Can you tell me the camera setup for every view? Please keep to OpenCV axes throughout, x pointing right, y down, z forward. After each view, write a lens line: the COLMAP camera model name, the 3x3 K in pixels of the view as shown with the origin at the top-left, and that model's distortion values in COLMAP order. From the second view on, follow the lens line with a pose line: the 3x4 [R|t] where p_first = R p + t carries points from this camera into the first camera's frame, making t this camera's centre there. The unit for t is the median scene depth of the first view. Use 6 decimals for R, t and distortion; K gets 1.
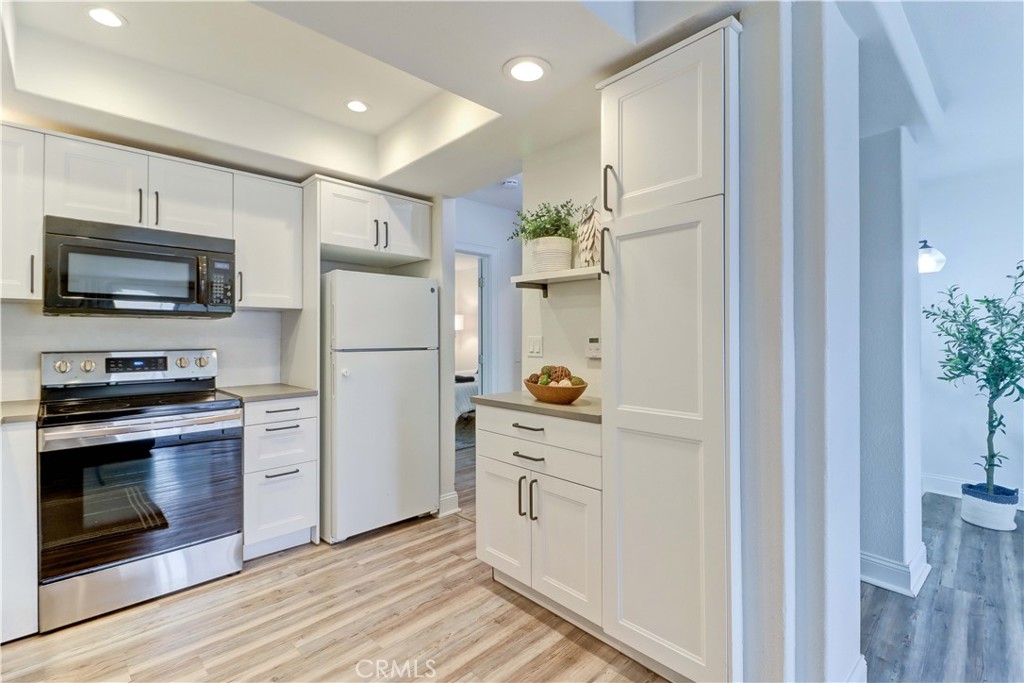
lens RADIAL K [[469.3, 0, 515.0], [0, 469.3, 337.0], [0, 0, 1]] dist [0.017874, -0.013638]
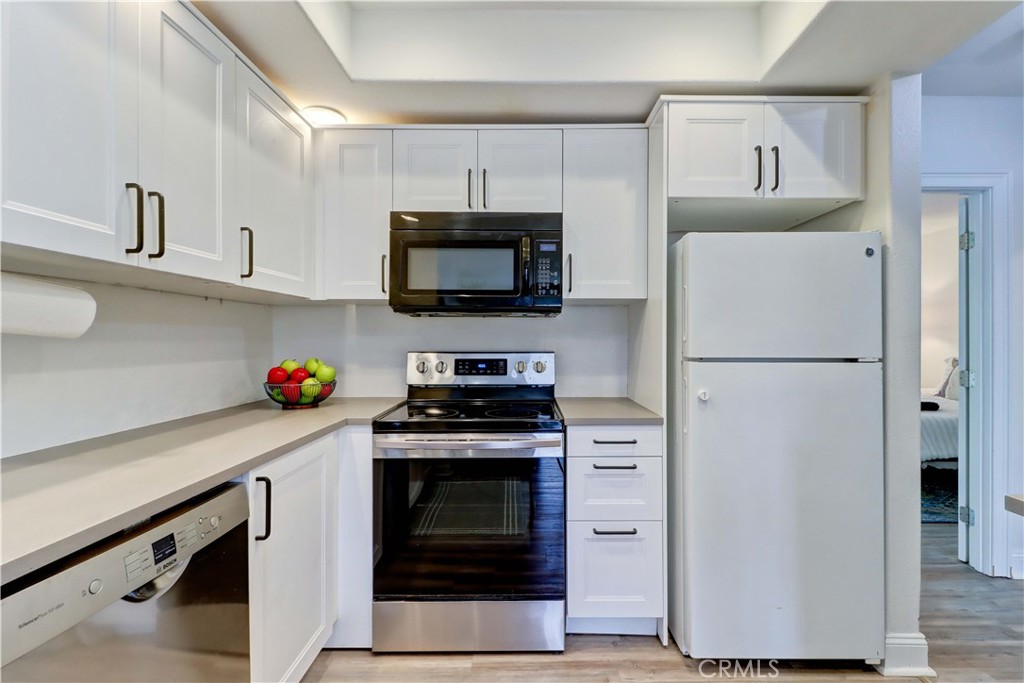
lens RADIAL K [[477.1, 0, 523.8], [0, 477.1, 333.5], [0, 0, 1]] dist [0.019212, -0.014487]
pose [[0.714884, -0.002809, -0.699238, -0.087941], [-0.003608, 0.999964, -0.007706, -0.000560], [0.699234, 0.008032, 0.714848, 0.387424]]
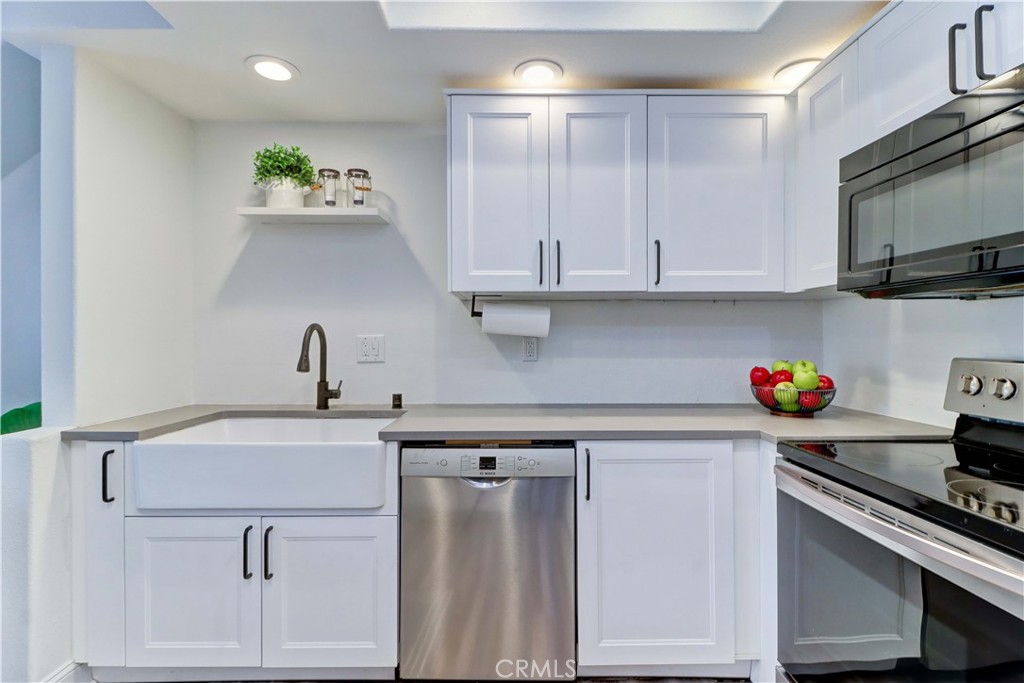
lens RADIAL K [[469.3, 0, 515.0], [0, 469.3, 337.0], [0, 0, 1]] dist [0.017874, -0.013638]
pose [[-0.678547, 0.006420, -0.734529, -0.124250], [0.006205, 0.999976, 0.003009, -0.001111], [0.734531, -0.002516, -0.678571, 0.887930]]
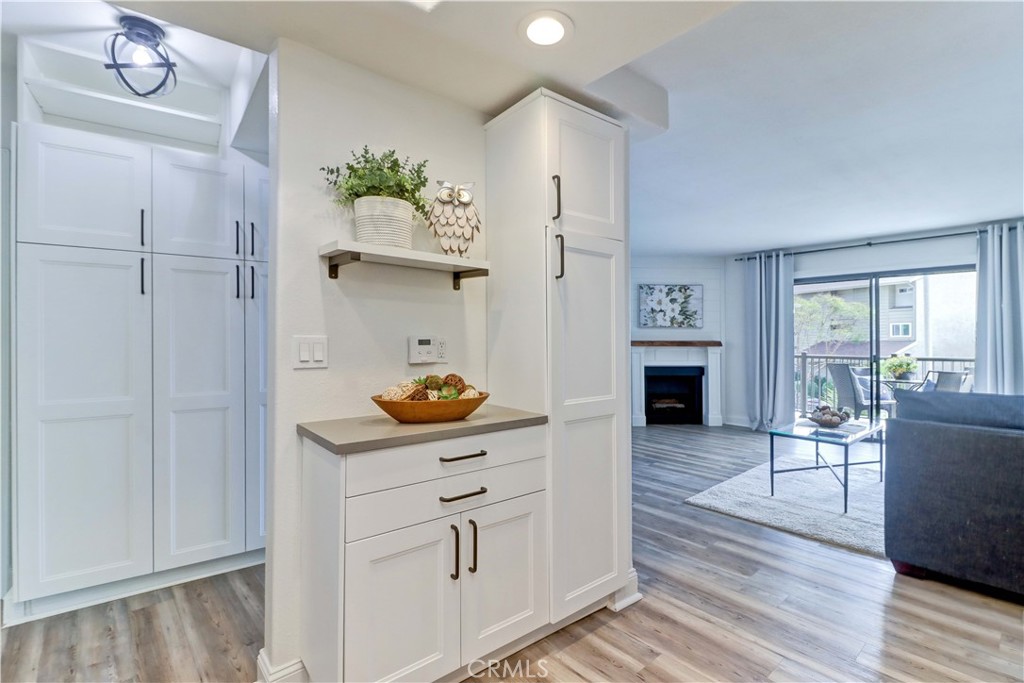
lens RADIAL K [[469.3, 0, 515.0], [0, 469.3, 337.0], [0, 0, 1]] dist [0.017874, -0.013638]
pose [[0.069824, 0.010942, 0.997499, -0.559349], [-0.004494, 0.999933, -0.010654, 0.005568], [-0.997549, -0.003739, 0.069868, 0.664455]]
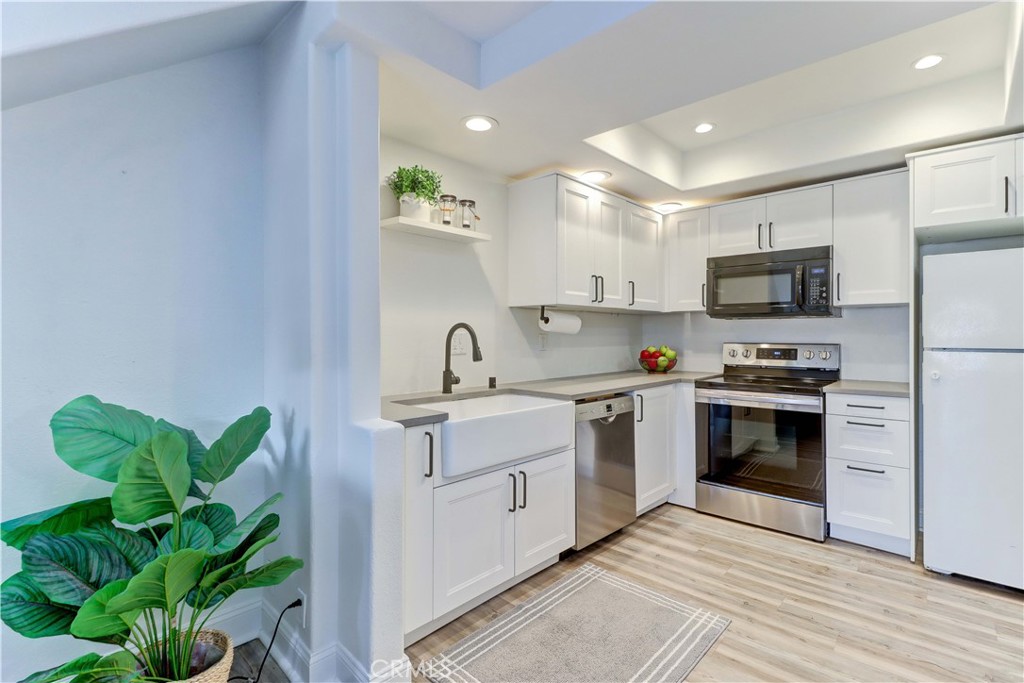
lens RADIAL K [[469.3, 0, 515.0], [0, 469.3, 337.0], [0, 0, 1]] dist [0.017874, -0.013638]
pose [[0.051345, 0.009855, -0.998632, 0.467070], [0.002354, 0.999947, 0.009989, -0.003703], [0.998678, -0.002864, 0.051319, 0.202738]]
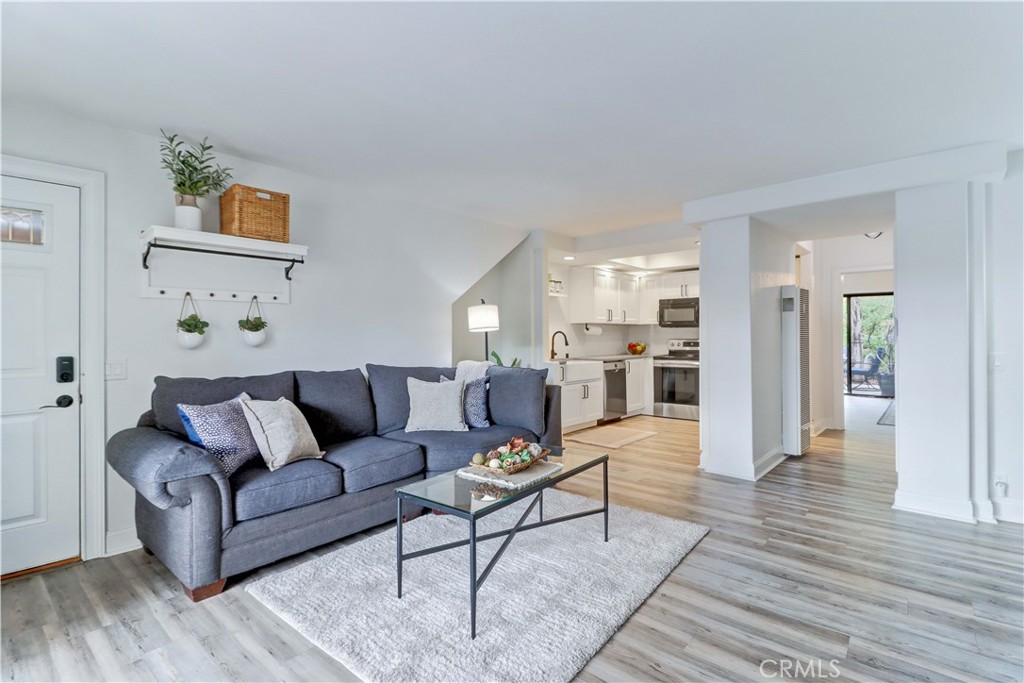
lens RADIAL K [[469.3, 0, 515.0], [0, 469.3, 337.0], [0, 0, 1]] dist [0.017874, -0.013638]
pose [[0.079536, 0.006292, -0.996812, 1.883310], [0.006077, 0.999958, 0.006797, -0.009988], [0.996813, -0.006598, 0.079494, -0.266459]]
